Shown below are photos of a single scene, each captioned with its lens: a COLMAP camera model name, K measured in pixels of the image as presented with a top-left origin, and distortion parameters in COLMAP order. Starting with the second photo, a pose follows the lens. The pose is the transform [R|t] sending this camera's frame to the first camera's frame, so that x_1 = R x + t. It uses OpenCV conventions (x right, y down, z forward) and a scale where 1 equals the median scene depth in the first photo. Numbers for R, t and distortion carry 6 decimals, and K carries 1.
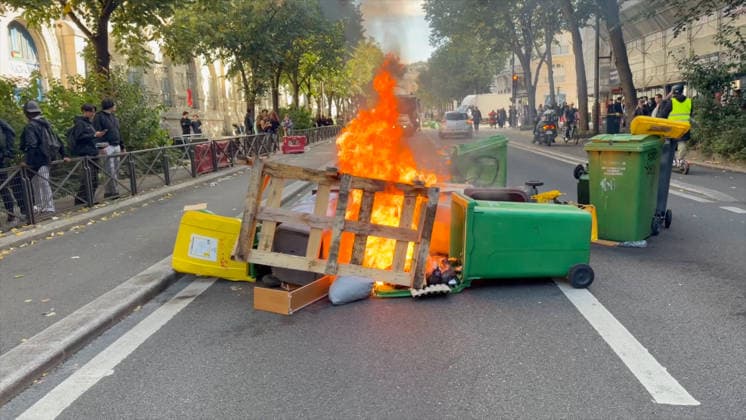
lens RADIAL K [[579.9, 0, 373.0], [0, 579.9, 210.0], [0, 0, 1]] dist [0.000114, -0.001682]
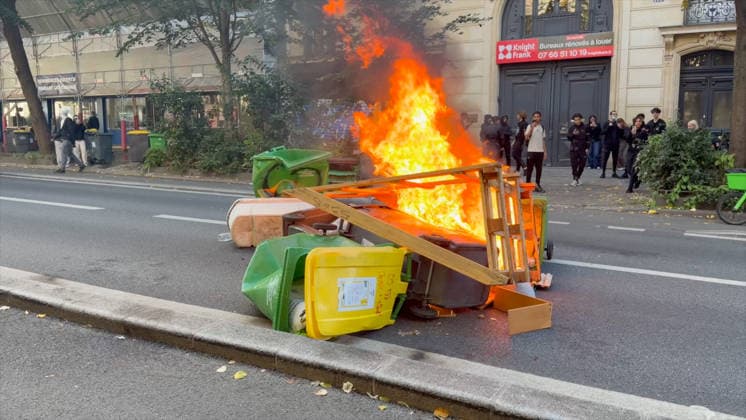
lens RADIAL K [[579.9, 0, 373.0], [0, 579.9, 210.0], [0, 0, 1]] dist [0.000114, -0.001682]
pose [[0.454161, -0.067548, 0.888355, -1.032844], [0.088704, 0.995595, 0.030353, -0.066725], [-0.886493, 0.065016, 0.458152, 0.721400]]
